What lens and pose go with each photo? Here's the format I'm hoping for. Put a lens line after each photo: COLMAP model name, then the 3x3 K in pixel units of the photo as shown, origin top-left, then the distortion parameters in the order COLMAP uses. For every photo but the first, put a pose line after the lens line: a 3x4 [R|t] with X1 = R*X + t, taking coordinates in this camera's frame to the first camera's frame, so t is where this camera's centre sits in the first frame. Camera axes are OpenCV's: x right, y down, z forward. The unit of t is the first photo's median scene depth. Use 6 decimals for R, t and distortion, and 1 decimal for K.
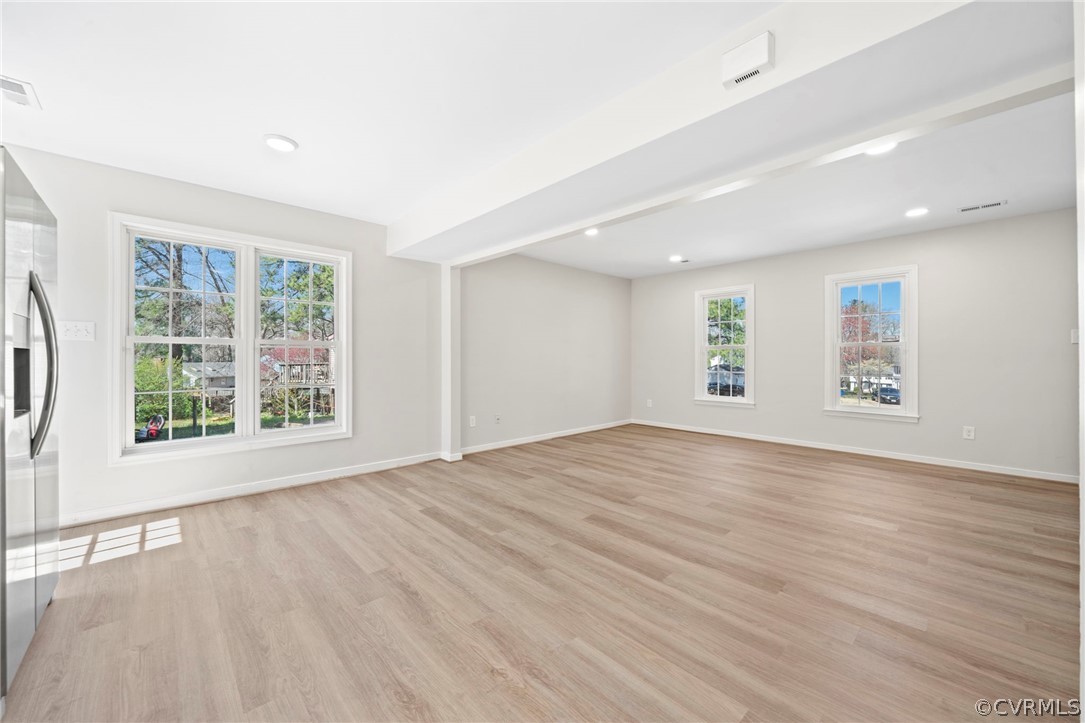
lens RADIAL K [[411.0, 0, 542.5], [0, 411.0, 361.5], [0, 0, 1]] dist [-0.002363, -0.000149]
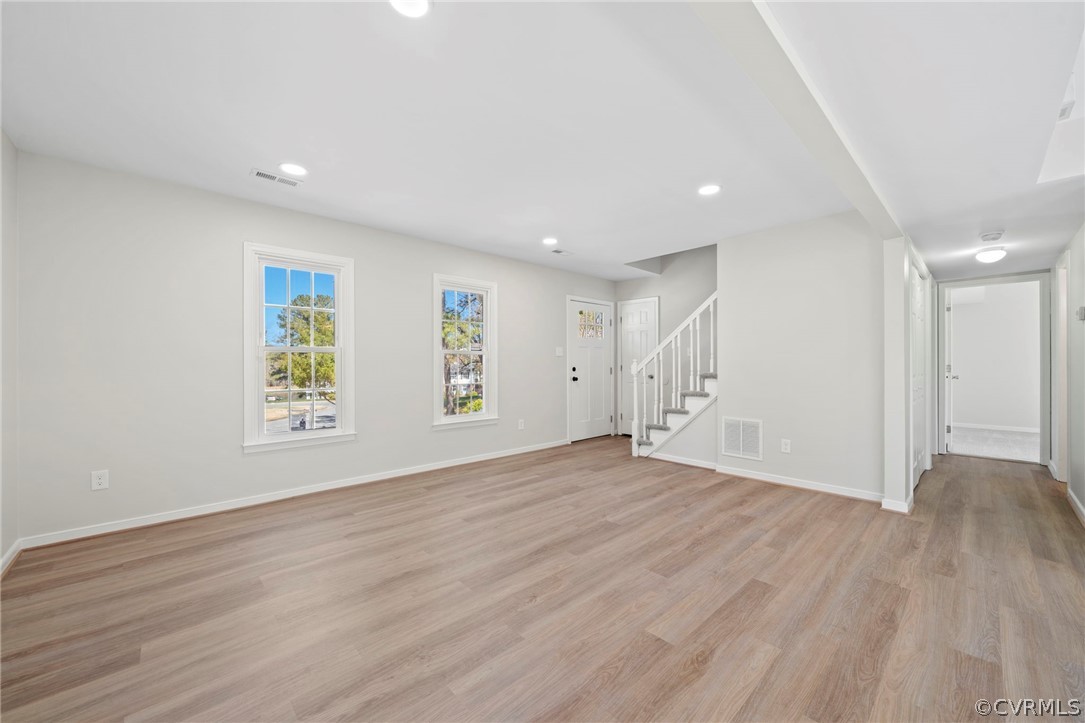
lens RADIAL K [[411.0, 0, 542.5], [0, 411.0, 361.5], [0, 0, 1]] dist [-0.002363, -0.000149]
pose [[0.001994, 0.007469, 0.999970, -0.415474], [0.011149, 0.999910, -0.007491, -0.020955], [-0.999936, 0.011164, 0.001910, 1.623241]]
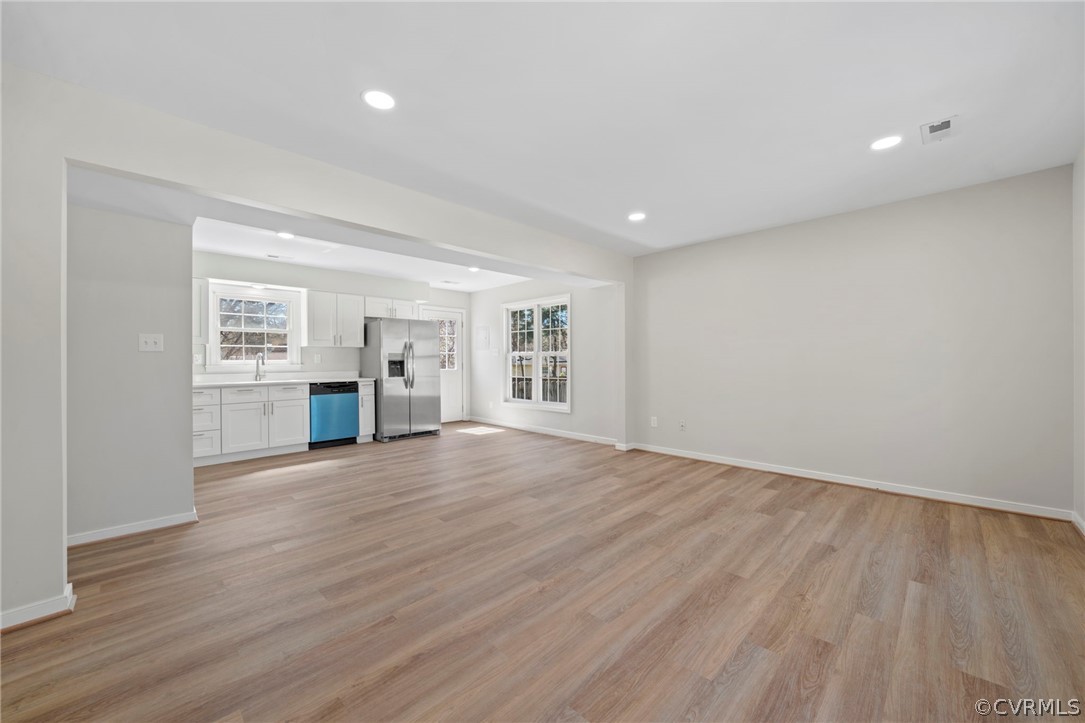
lens RADIAL K [[411.0, 0, 542.5], [0, 411.0, 361.5], [0, 0, 1]] dist [-0.002363, -0.000149]
pose [[0.035452, 0.001787, -0.999370, 1.793533], [-0.000684, 0.999998, 0.001763, -0.020348], [0.999371, 0.000621, 0.035453, 1.402248]]
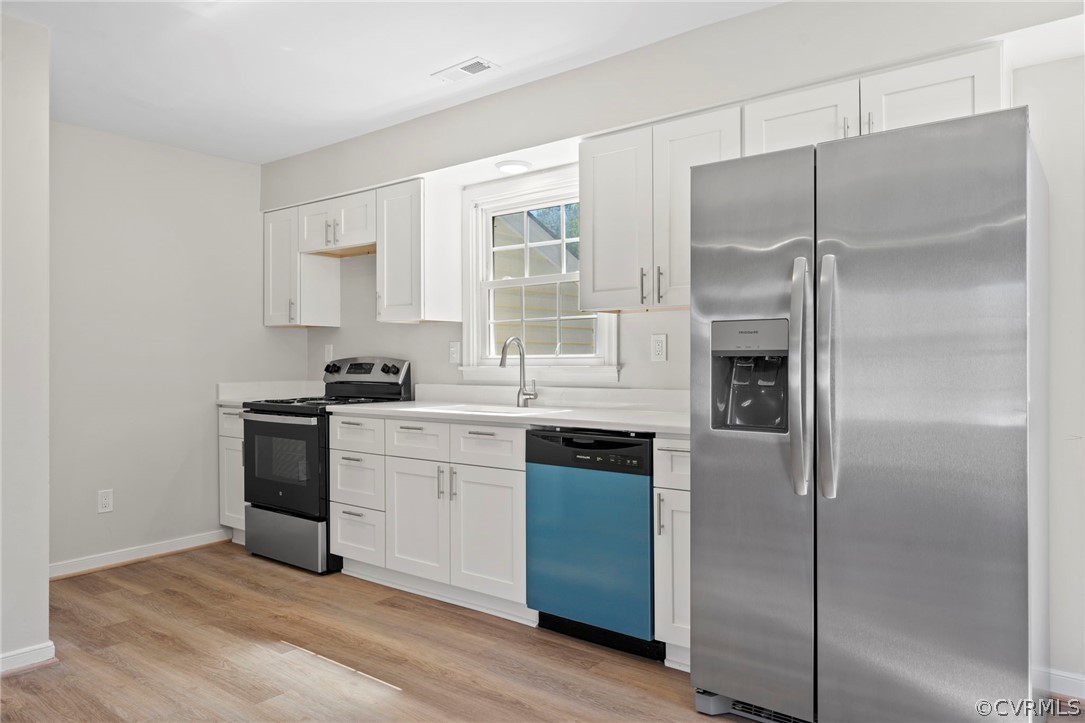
lens RADIAL K [[729.4, 0, 542.5], [0, 729.4, 361.5], [0, 0, 1]] dist [0.001002, 0.000604]
pose [[-0.988994, 0.004545, -0.147886, -0.352819], [0.003196, 0.999951, 0.009361, -0.021649], [0.147921, 0.008786, -0.988960, 1.503134]]
